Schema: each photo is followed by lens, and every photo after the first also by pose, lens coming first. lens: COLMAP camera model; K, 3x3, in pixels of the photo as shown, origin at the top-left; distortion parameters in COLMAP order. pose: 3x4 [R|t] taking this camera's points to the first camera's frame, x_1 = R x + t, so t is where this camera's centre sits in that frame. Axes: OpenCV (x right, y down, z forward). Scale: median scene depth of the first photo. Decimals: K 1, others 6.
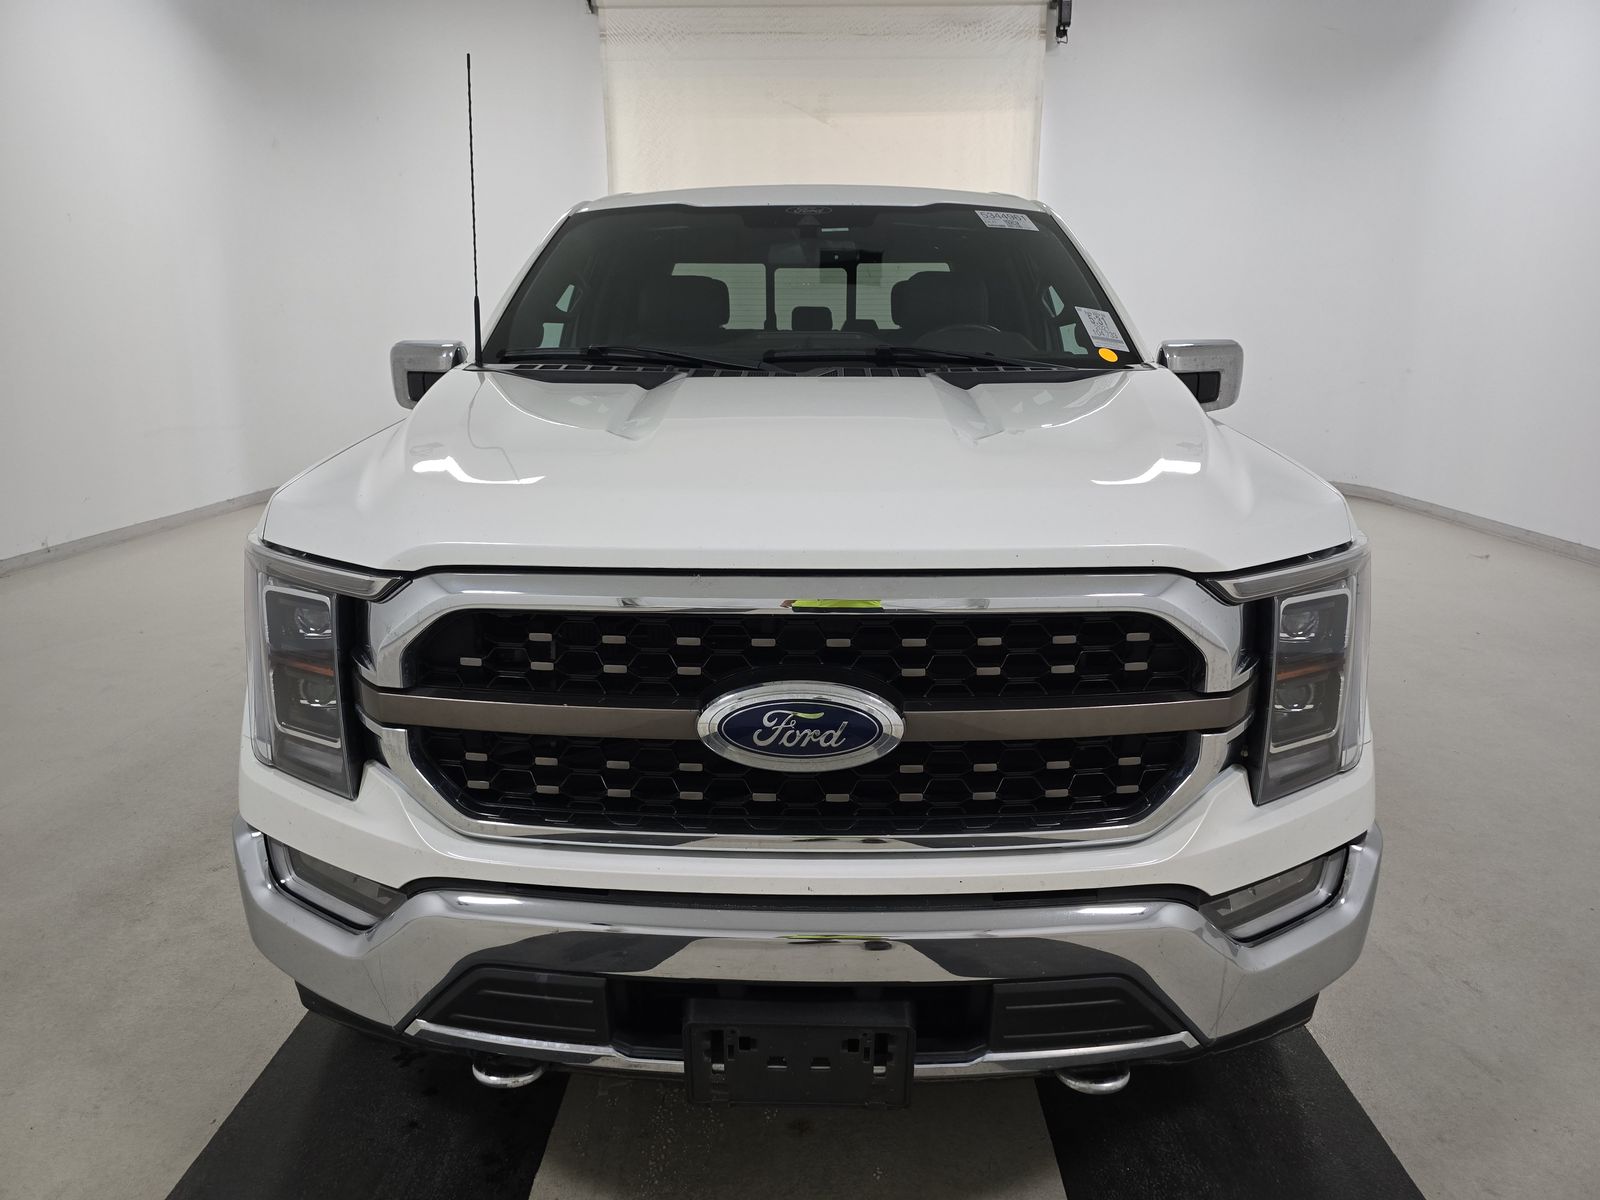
lens RADIAL K [[1074.3, 0, 799.5], [0, 1074.3, 591.2], [0, 0, 1]] dist [0.059450, -0.056603]
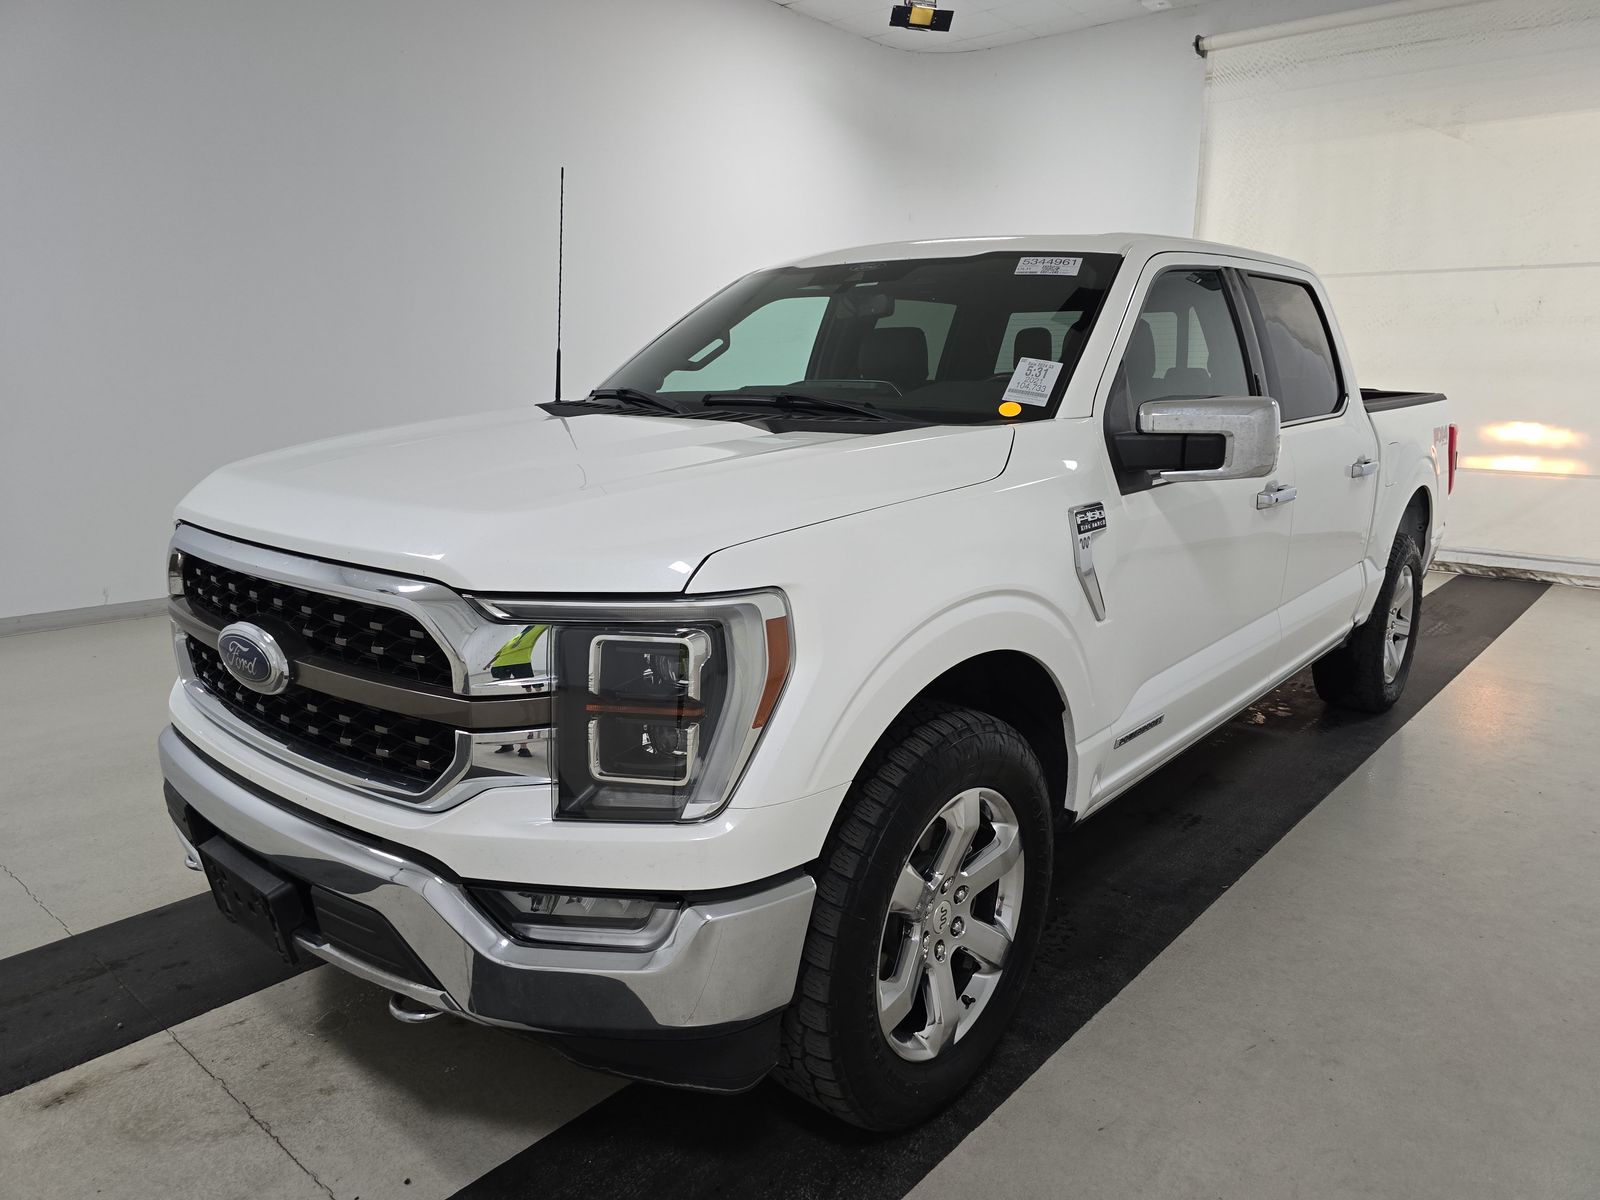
lens RADIAL K [[1074.3, 0, 799.5], [0, 1074.3, 591.2], [0, 0, 1]] dist [0.059450, -0.056603]
pose [[0.776642, 0.133416, -0.615653, 0.612579], [-0.158156, 0.987309, 0.014443, -0.039687], [0.609766, 0.086152, 0.787885, 0.140092]]
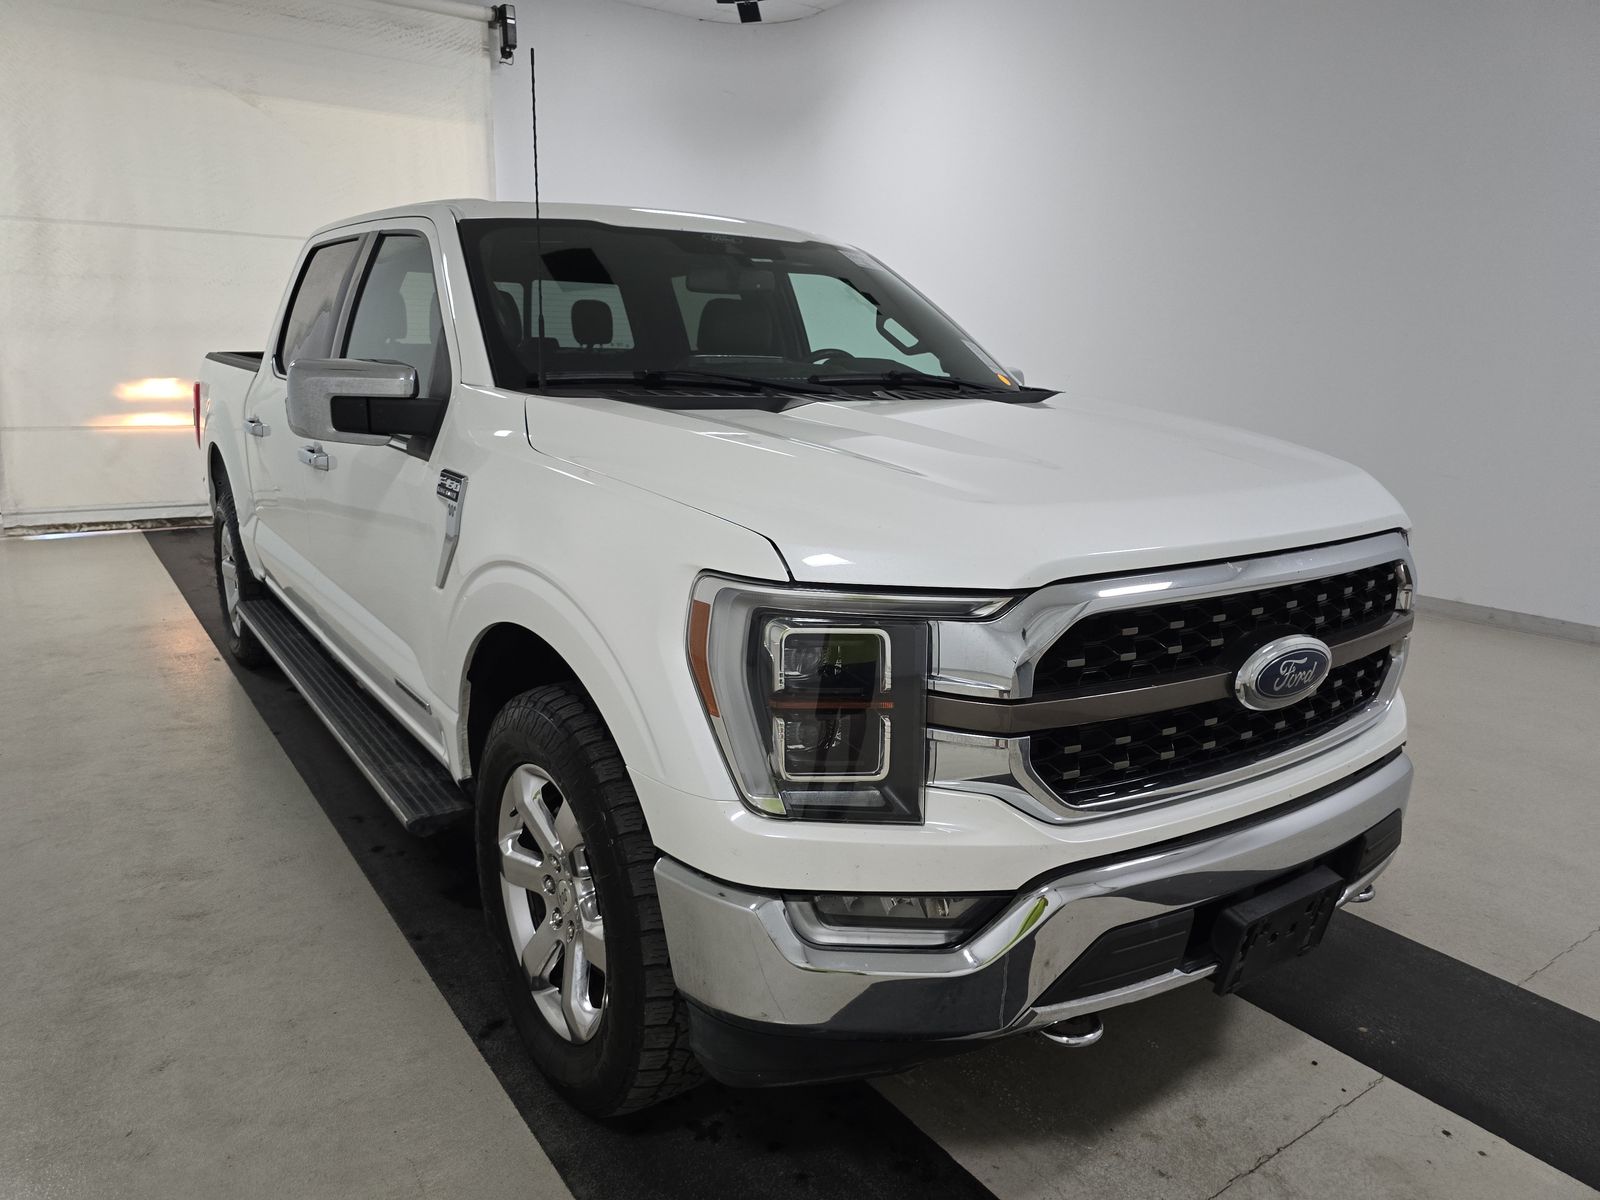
lens RADIAL K [[1074.3, 0, 799.5], [0, 1074.3, 591.2], [0, 0, 1]] dist [0.059450, -0.056603]
pose [[0.811274, -0.113070, 0.573628, -0.531390], [0.119775, 0.992454, 0.026230, -0.032511], [-0.572265, 0.047427, 0.818696, 0.116645]]
